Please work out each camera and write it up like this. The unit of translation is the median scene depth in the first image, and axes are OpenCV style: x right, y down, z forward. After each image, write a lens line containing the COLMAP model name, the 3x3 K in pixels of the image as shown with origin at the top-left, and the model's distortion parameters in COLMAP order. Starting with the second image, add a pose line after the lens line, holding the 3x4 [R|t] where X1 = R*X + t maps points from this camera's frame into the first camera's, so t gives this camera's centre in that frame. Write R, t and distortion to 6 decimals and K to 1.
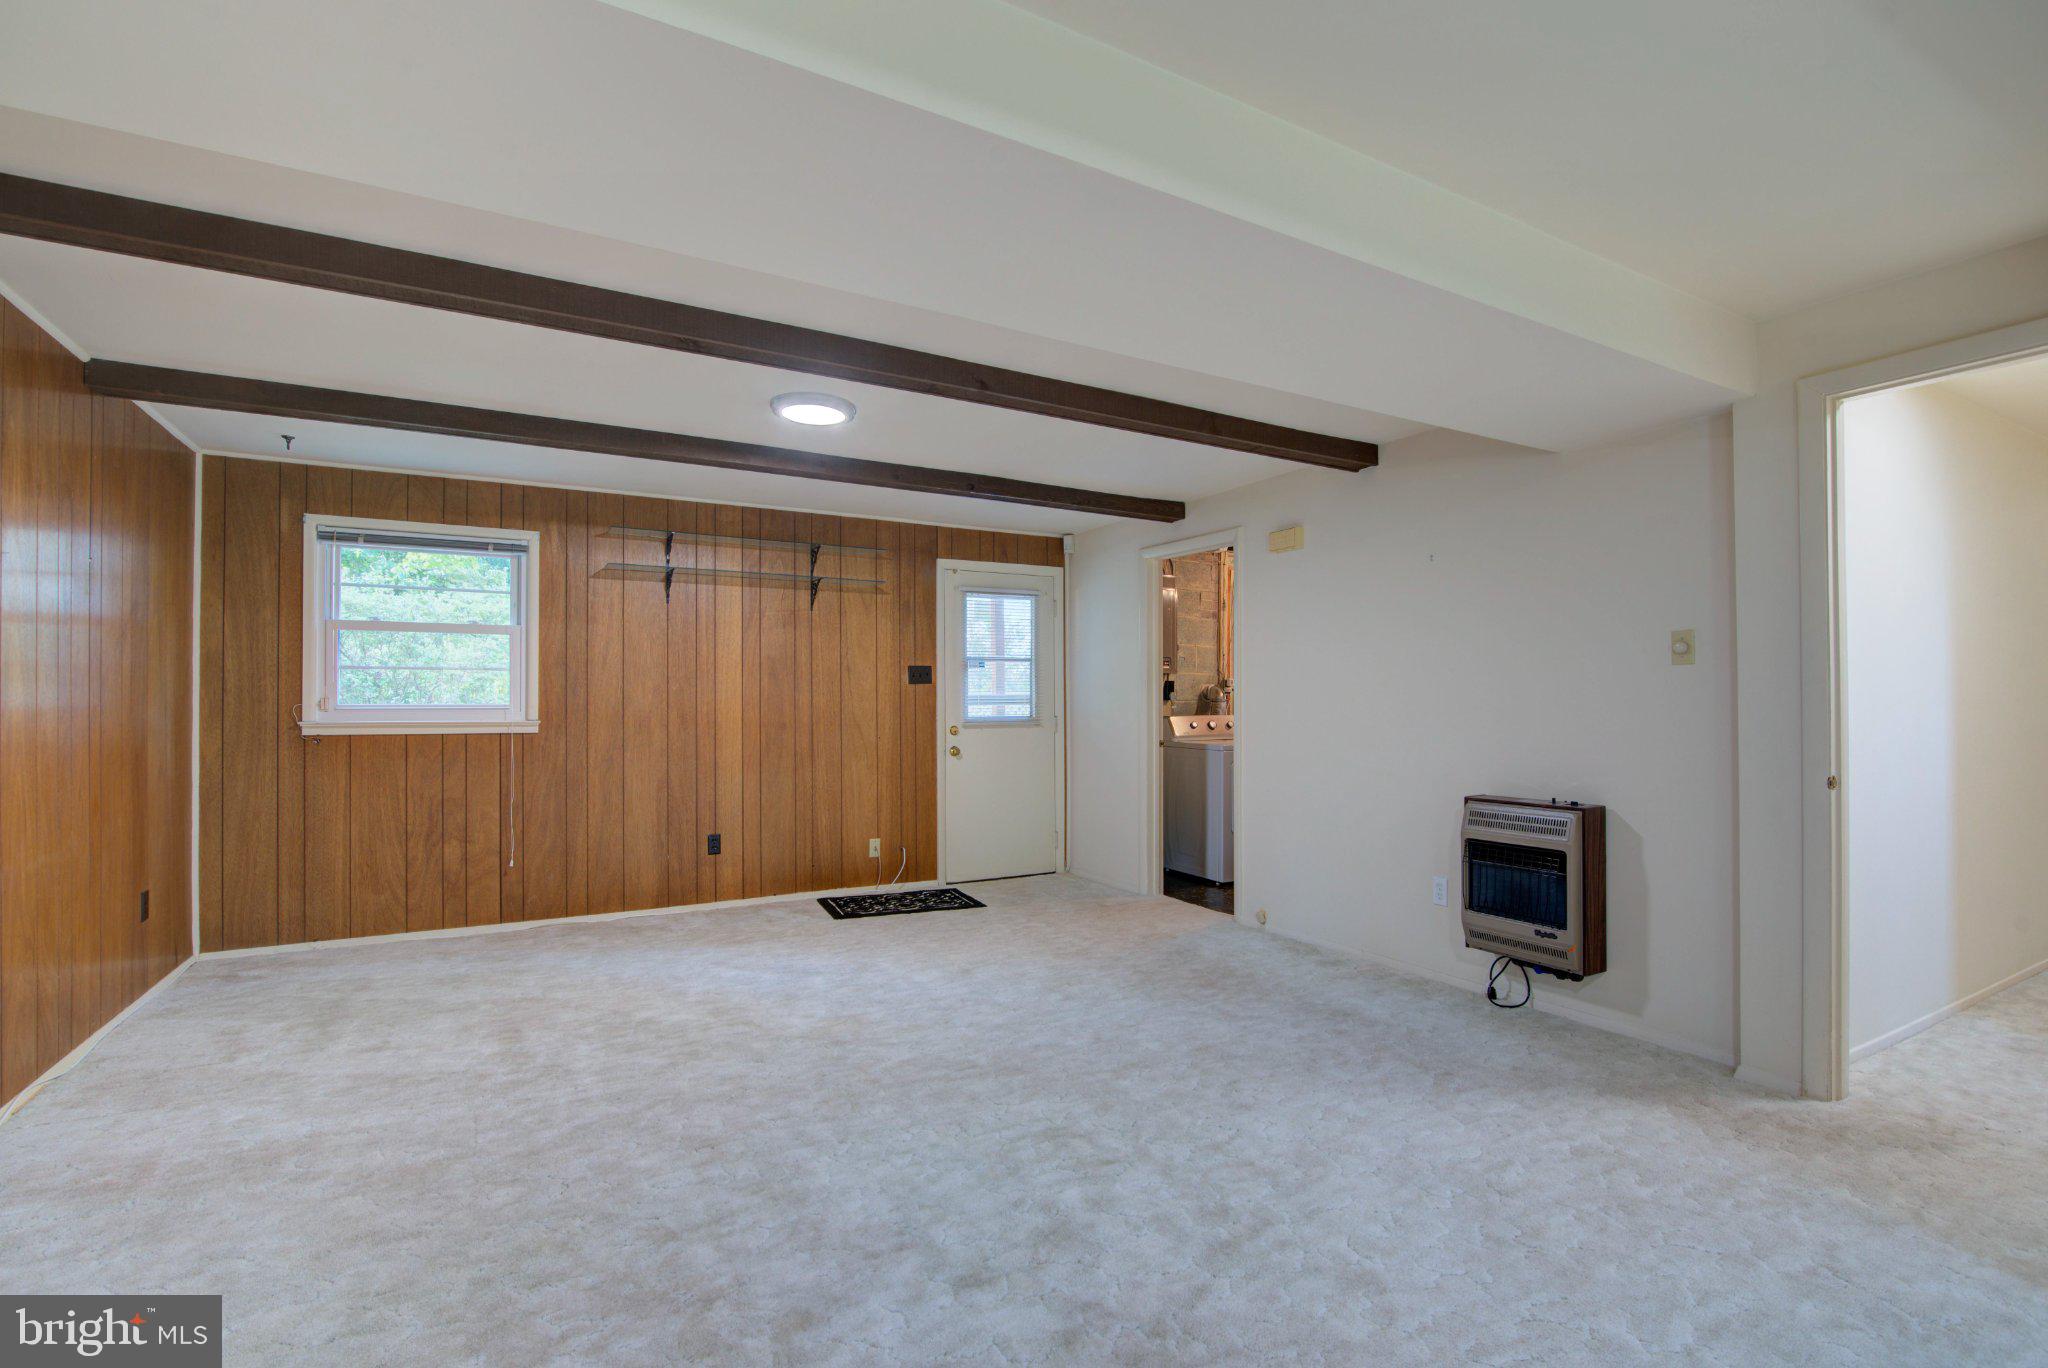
lens RADIAL K [[929.8, 0, 1027.2], [0, 929.8, 693.0], [0, 0, 1]] dist [-0.012143, -0.000174]
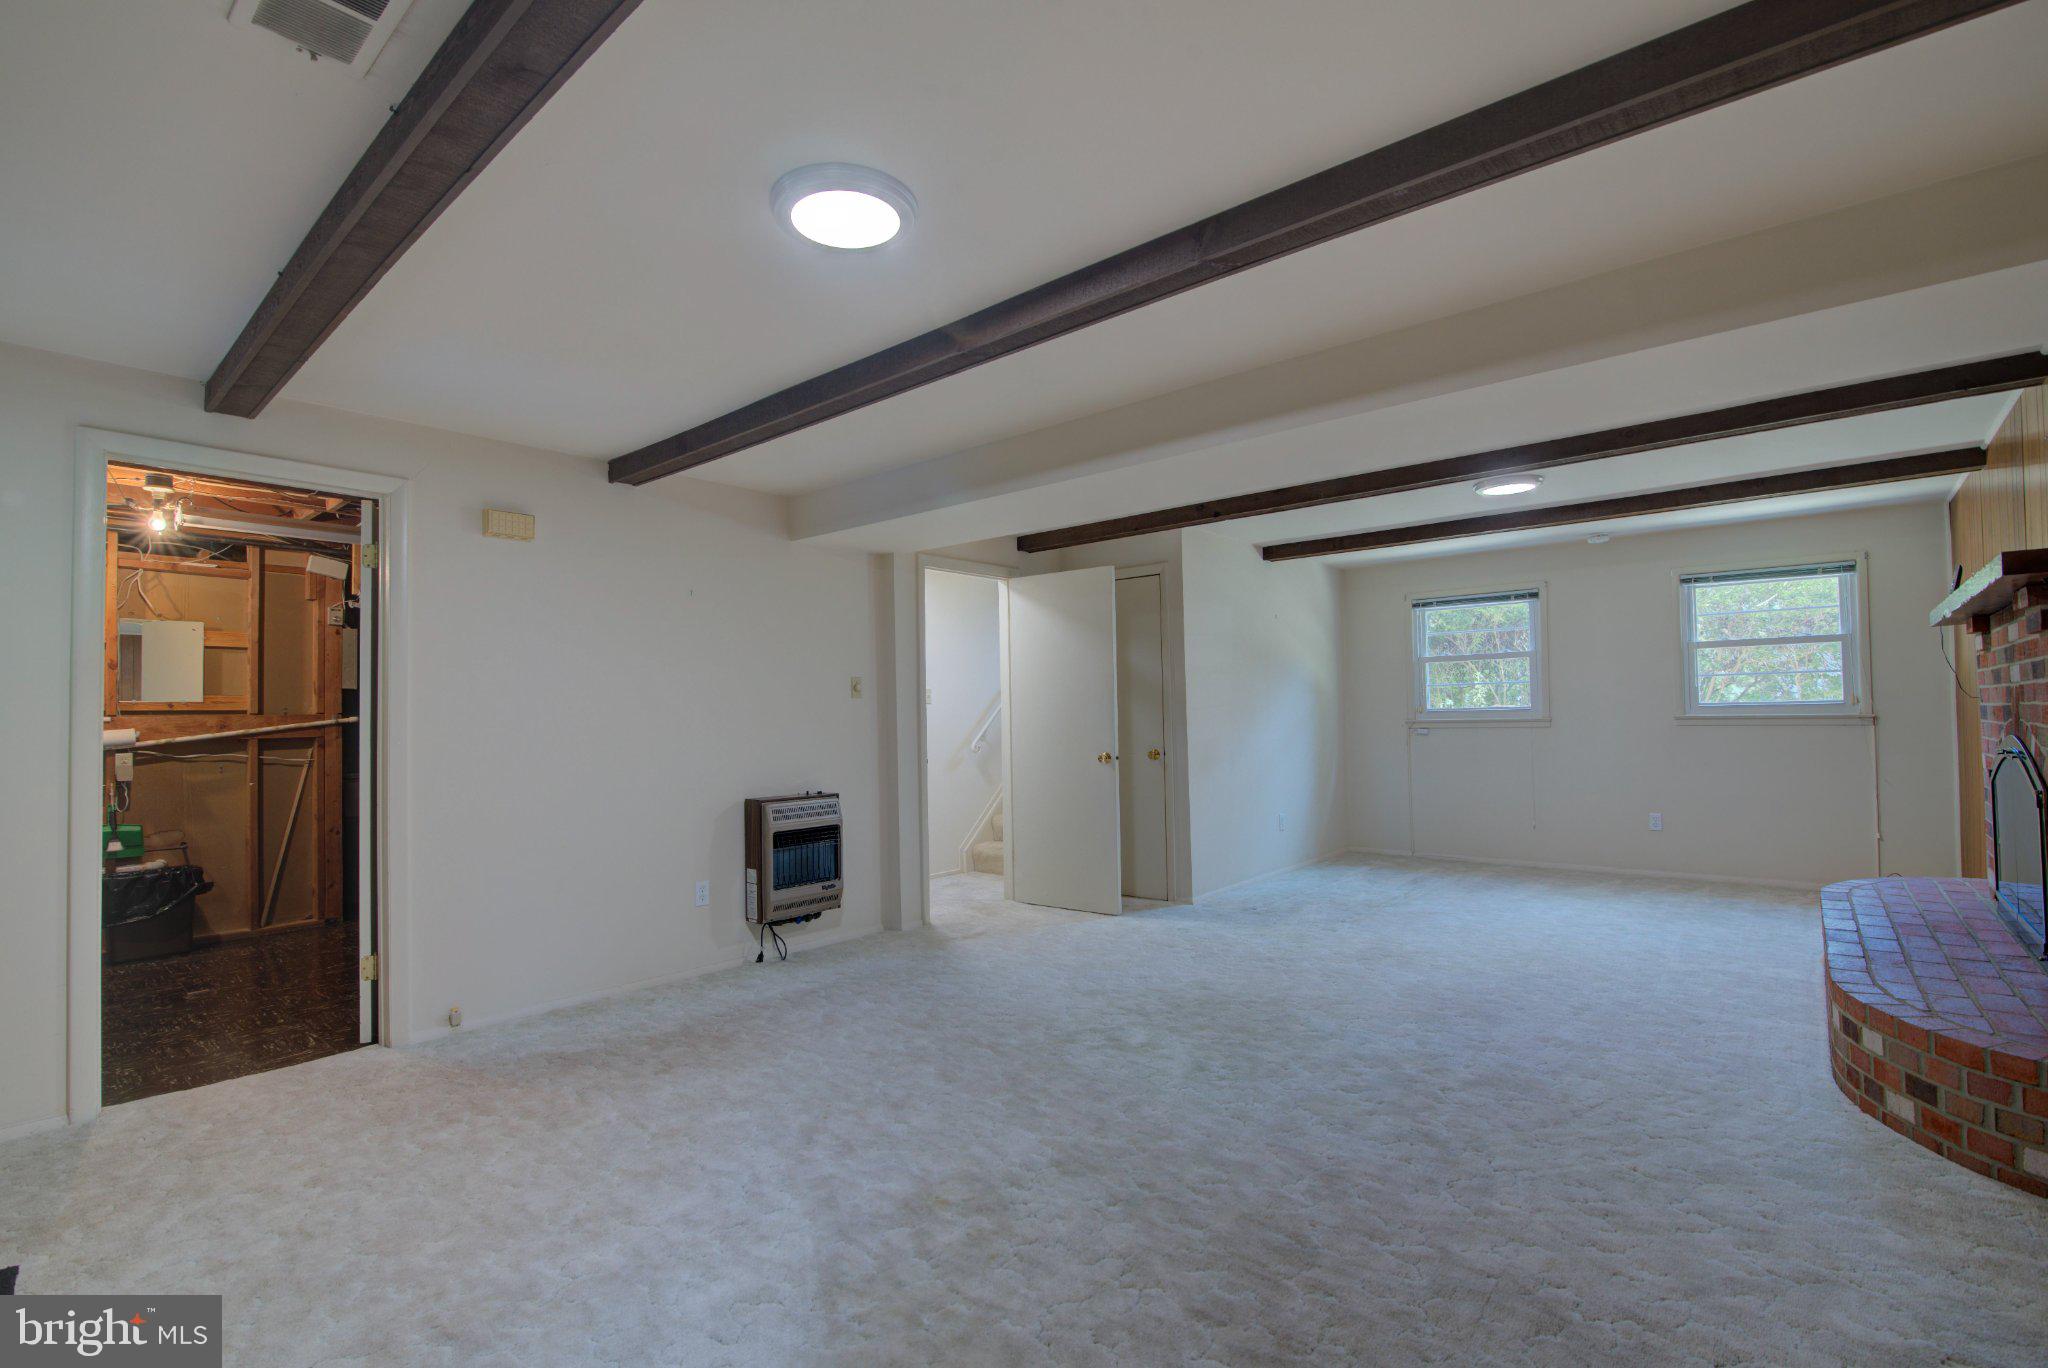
lens RADIAL K [[929.8, 0, 1027.2], [0, 929.8, 693.0], [0, 0, 1]] dist [-0.012143, -0.000174]
pose [[-0.340783, 0.035300, 0.939479, -0.838976], [0.009559, 0.999373, -0.034083, 0.016702], [-0.940093, -0.002635, -0.340907, 1.140986]]
